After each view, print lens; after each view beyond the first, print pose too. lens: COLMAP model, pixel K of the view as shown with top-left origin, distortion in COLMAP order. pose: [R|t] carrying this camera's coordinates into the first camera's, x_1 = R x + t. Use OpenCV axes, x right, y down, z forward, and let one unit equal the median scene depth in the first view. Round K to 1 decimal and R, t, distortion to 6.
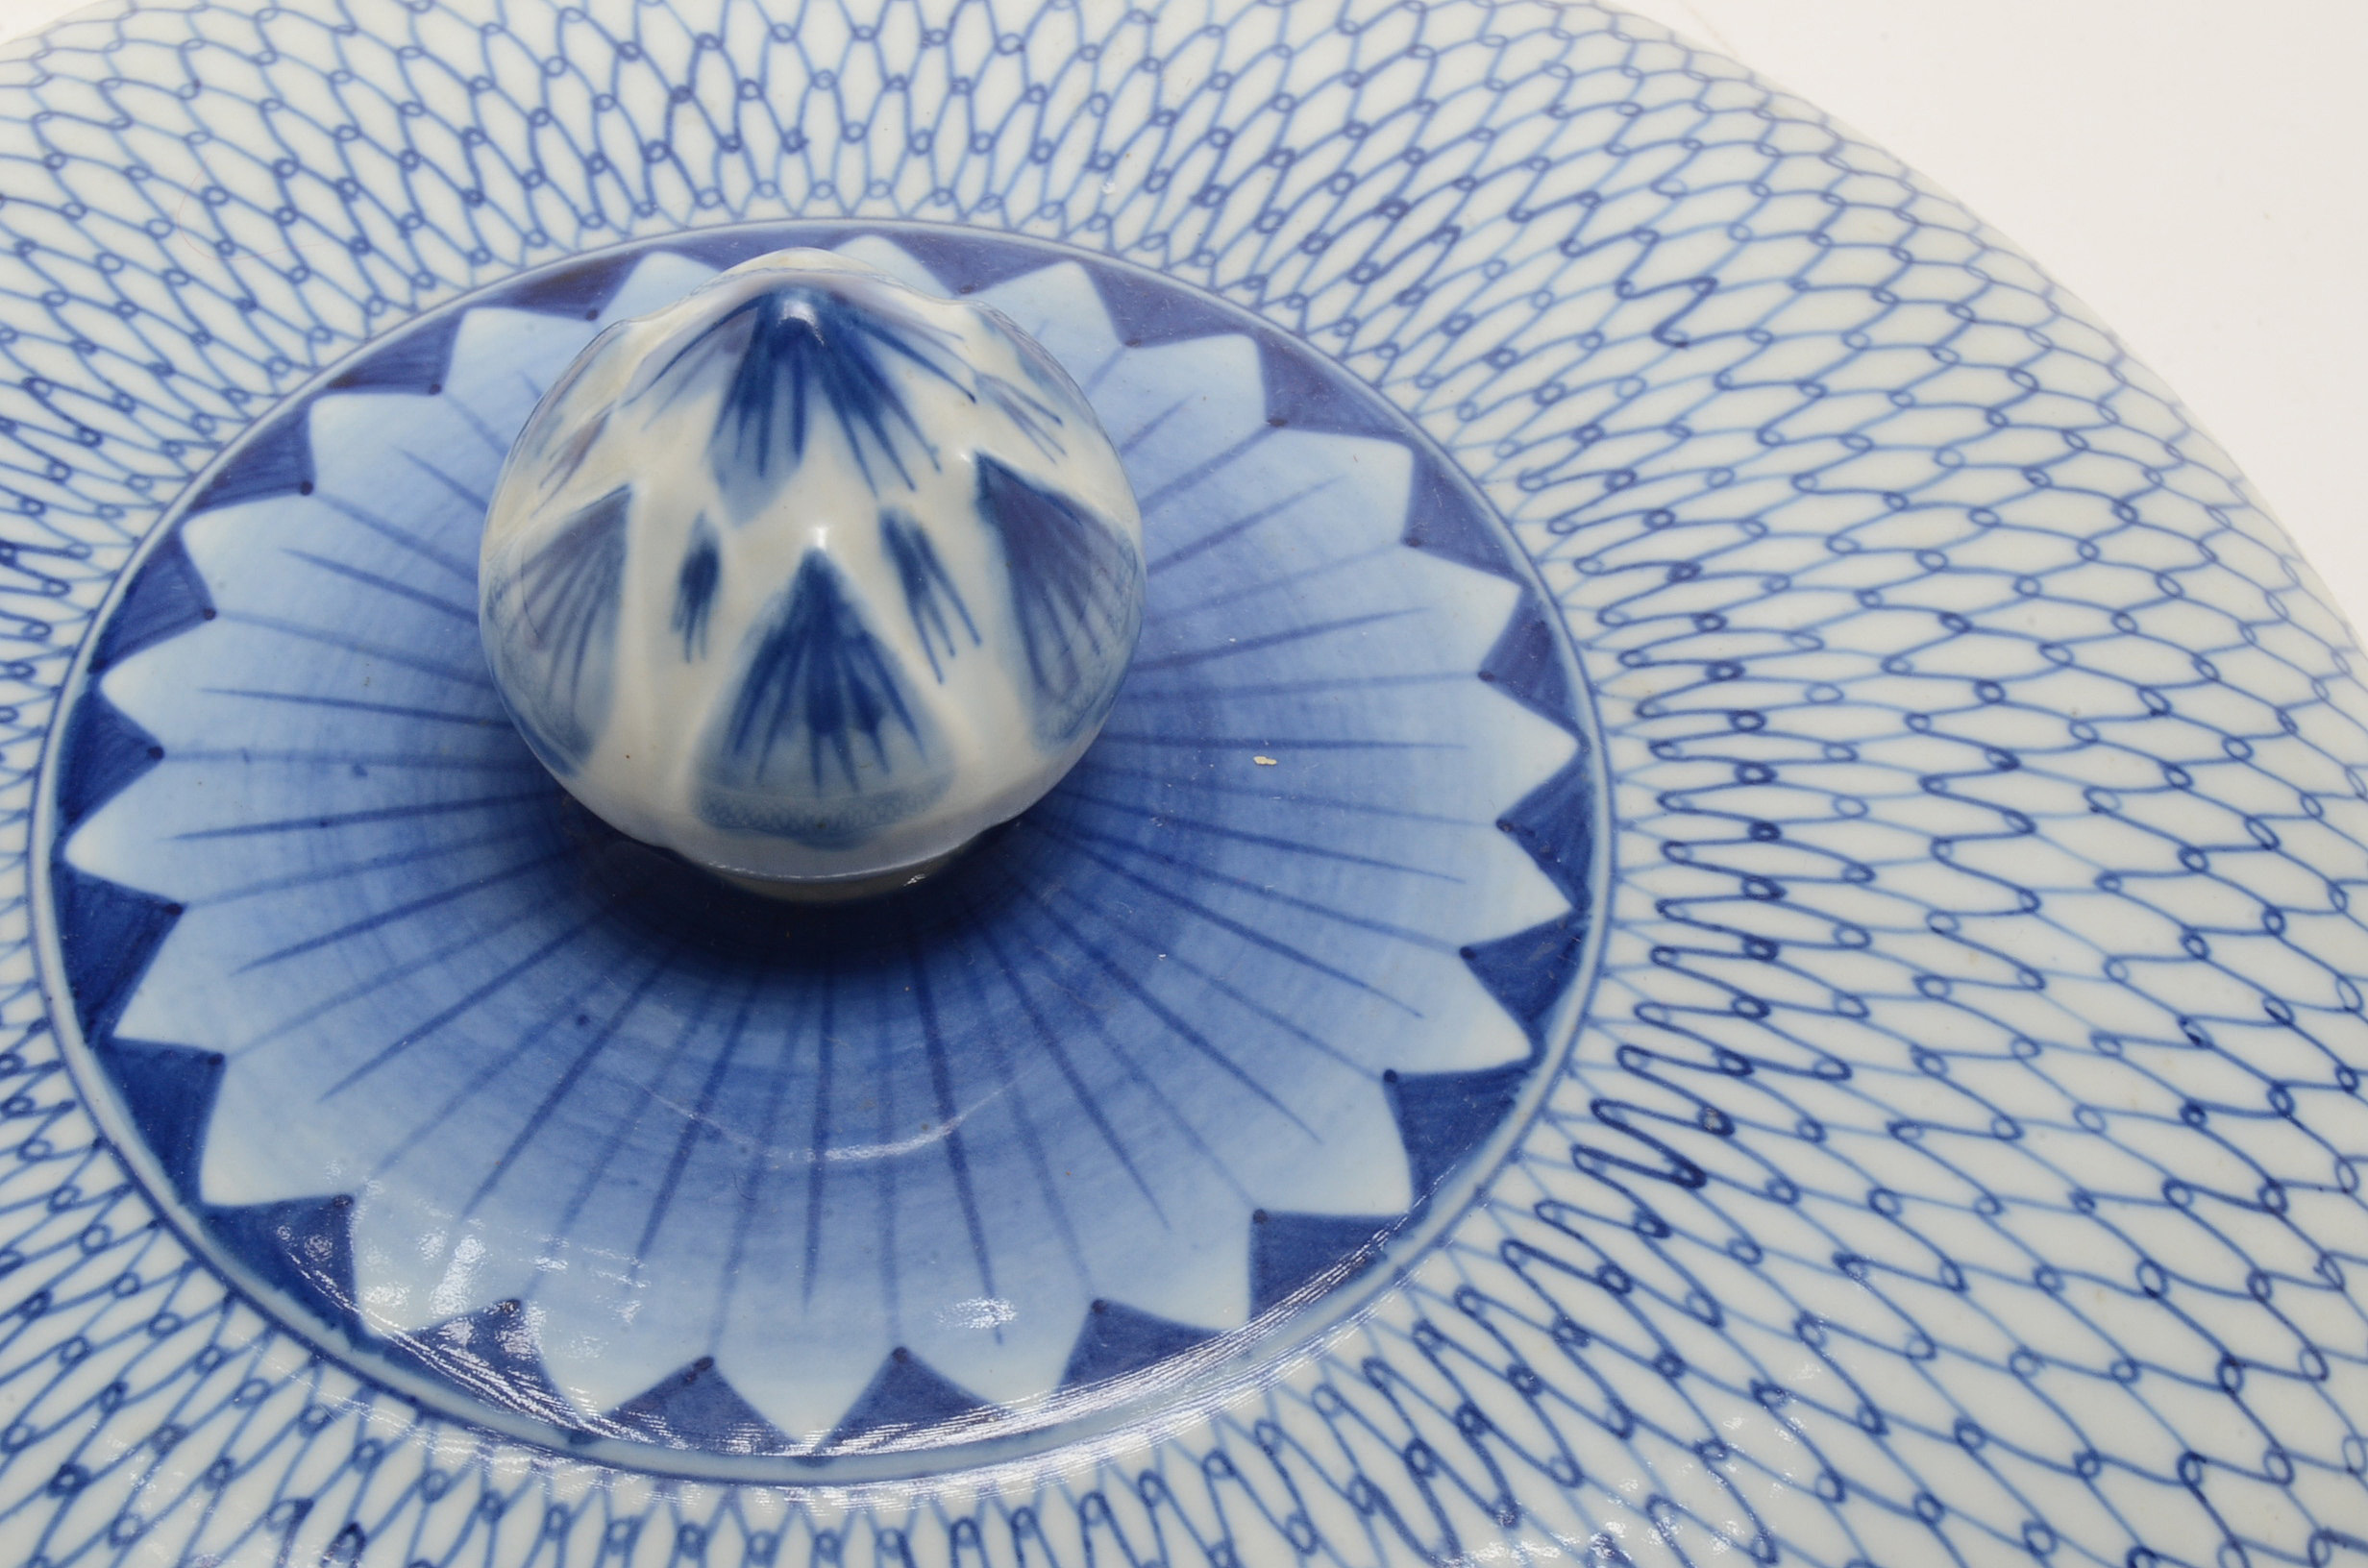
lens RADIAL K [[5144.5, 0, 1191.5], [0, 5144.5, 781.7], [0, 0, 1]] dist [-0.025478, 0.000000]
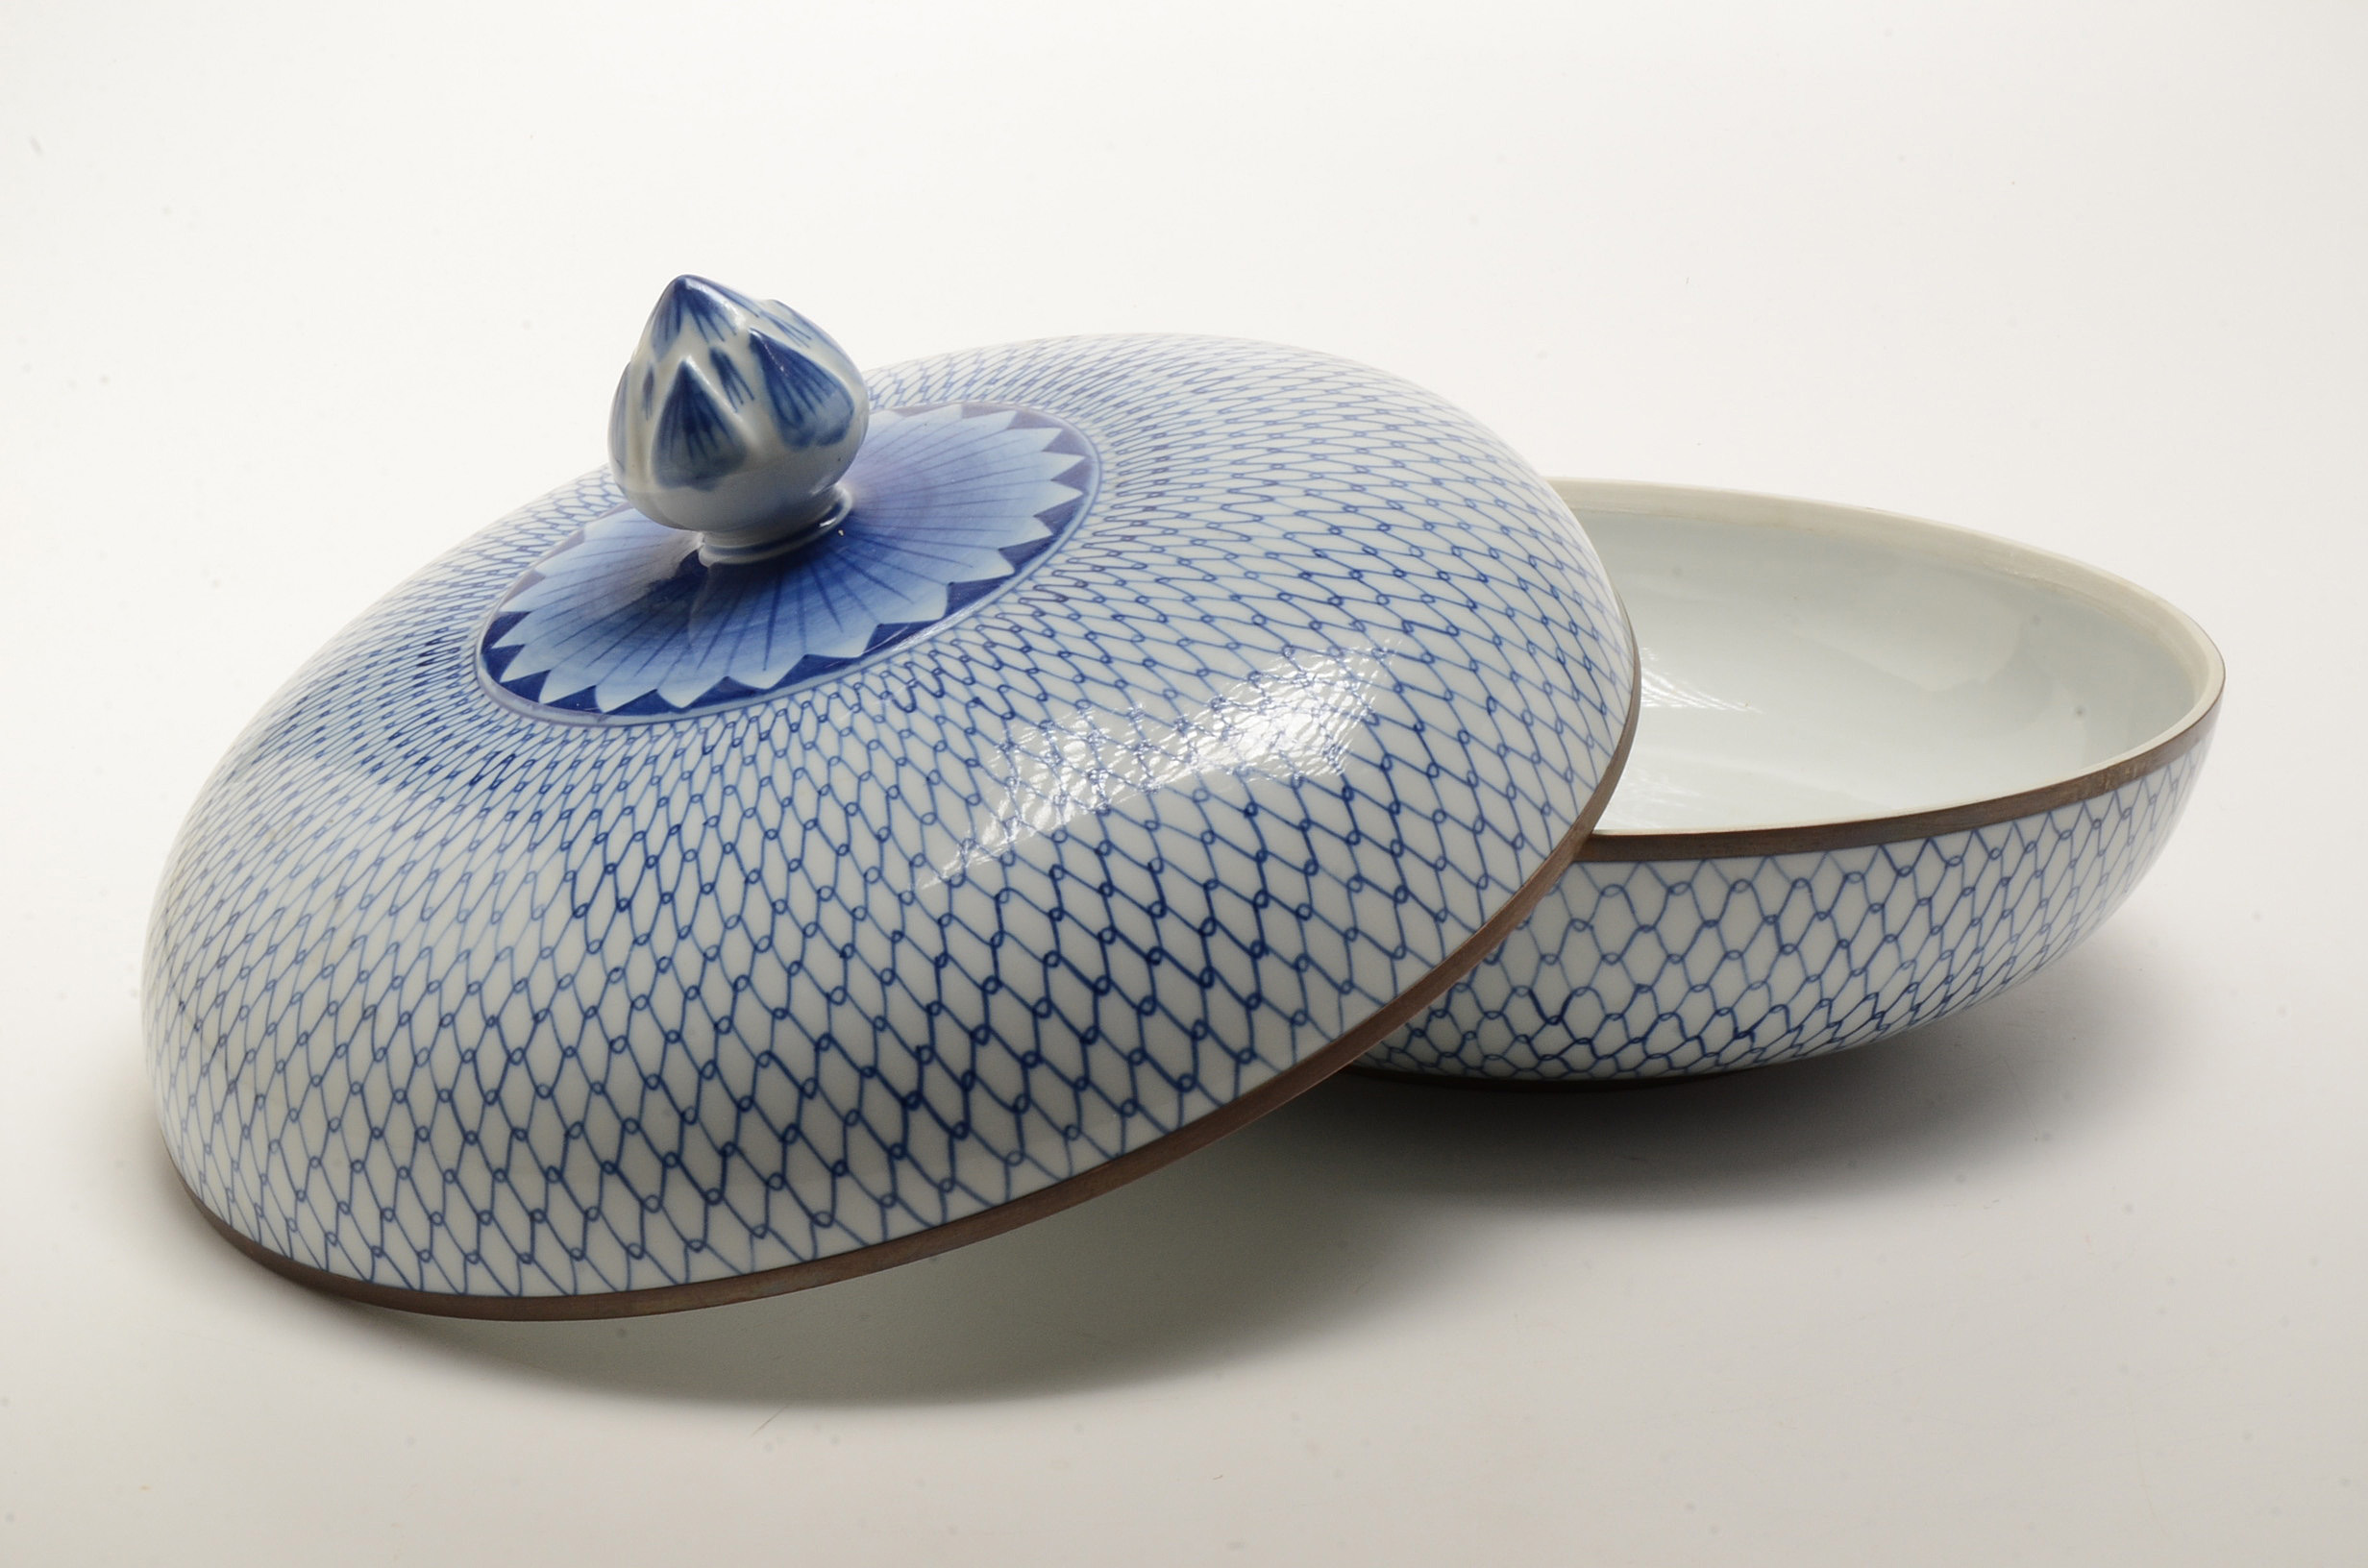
lens RADIAL K [[3718.9, 0, 1182.7], [0, 3718.9, 780.2], [0, 0, 1]] dist [-0.066469, 0.000000]
pose [[0.927342, -0.134317, -0.349280, 0.713278], [-0.006455, 0.927485, -0.373805, 0.769713], [0.374160, 0.348899, 0.859228, -0.396368]]
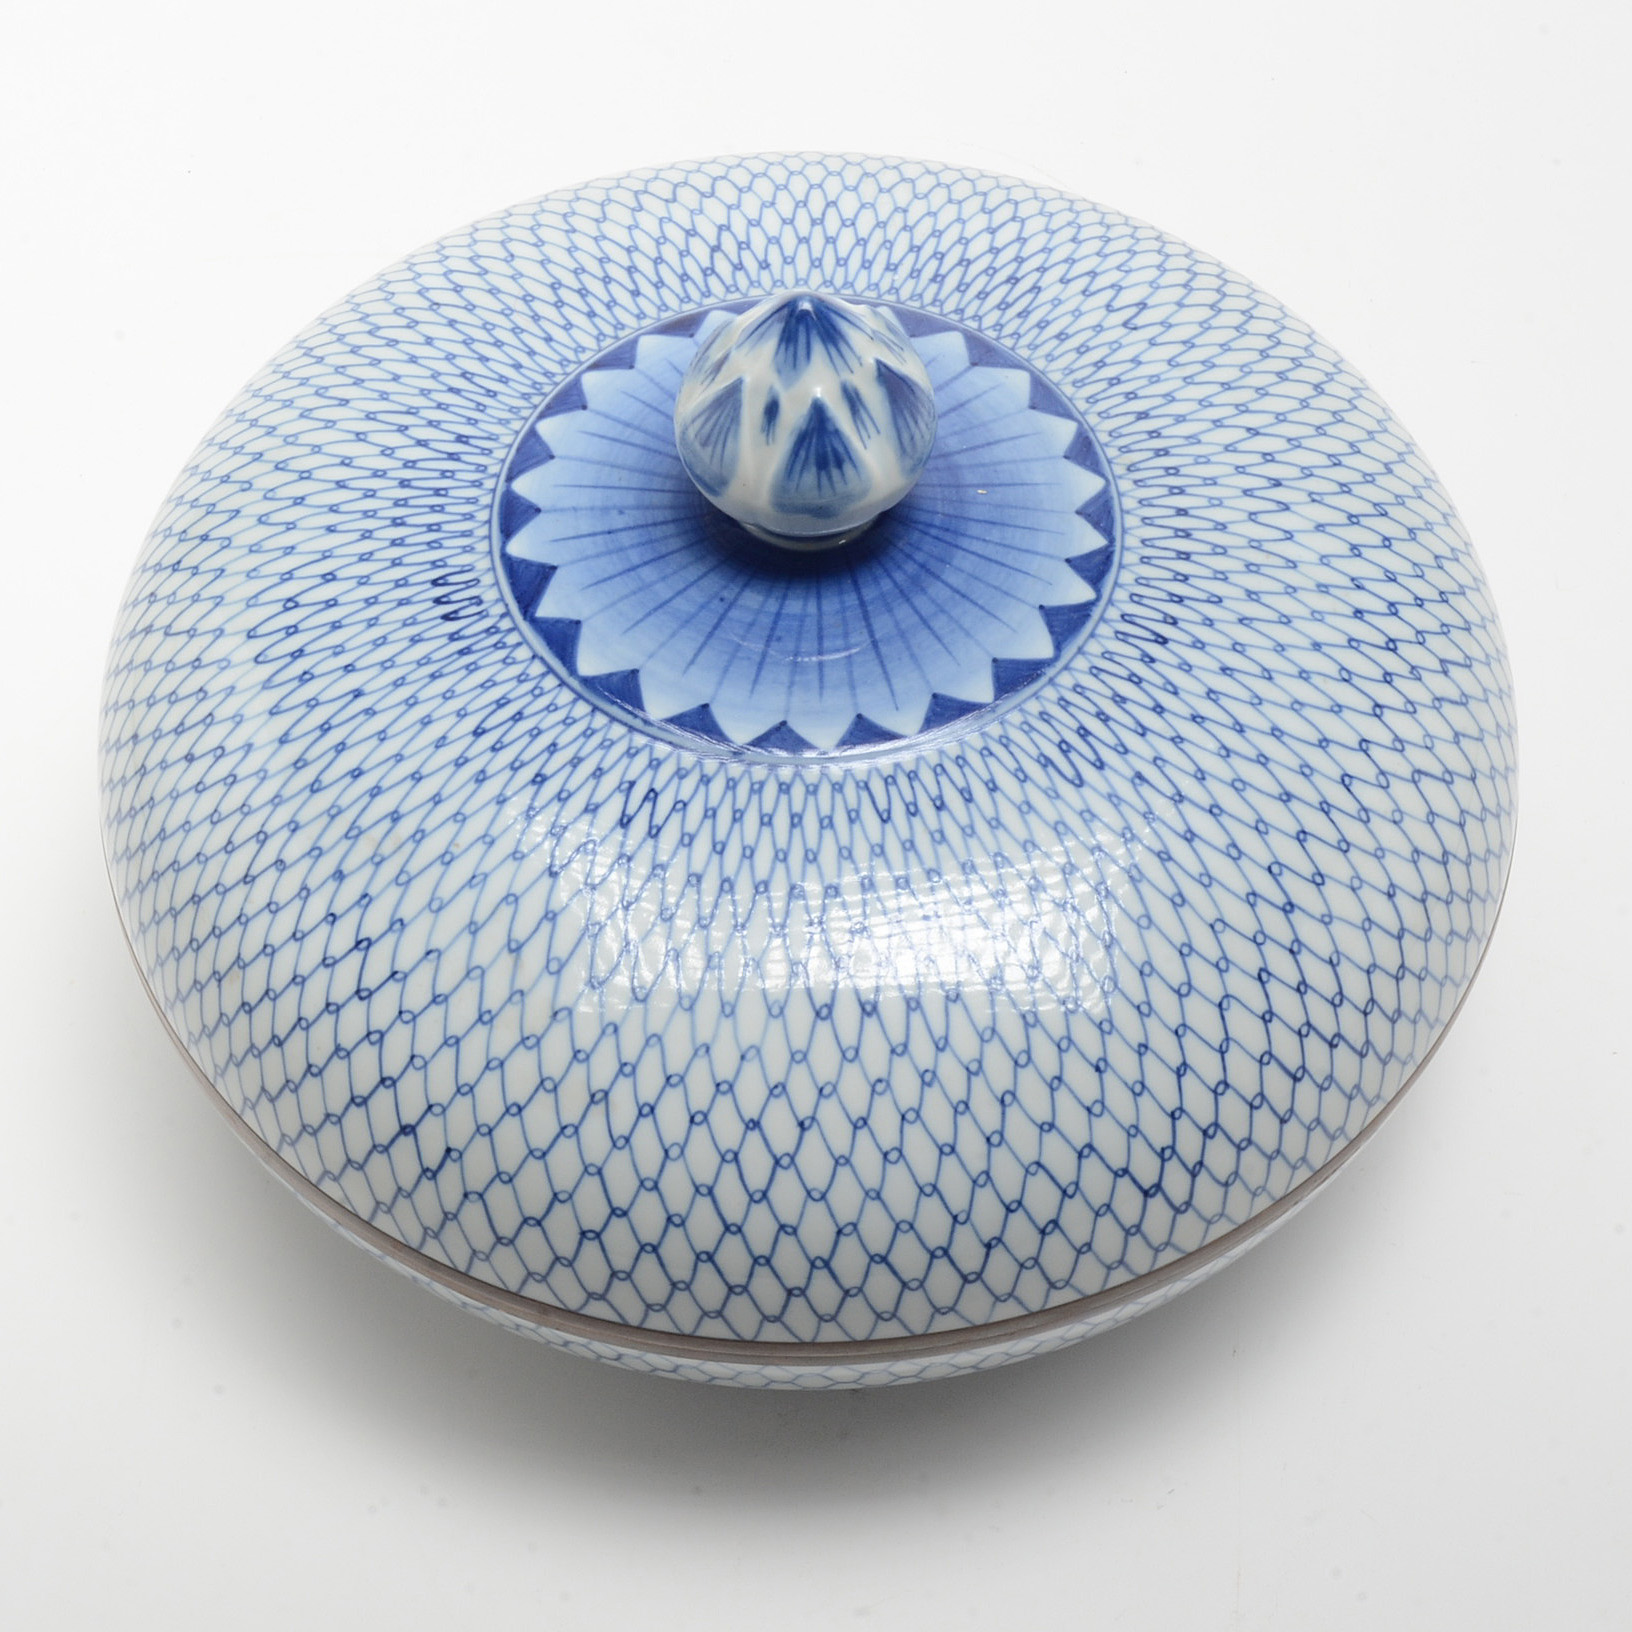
lens RADIAL K [[2767.8, 0, 806.1], [0, 2767.8, 820.2], [0, 0, 1]] dist [-0.034656, 0.000000]
pose [[0.998838, -0.048165, 0.001787, -0.083176], [0.048095, 0.998446, 0.028164, 0.116187], [-0.003141, -0.028045, 0.999602, -0.357279]]
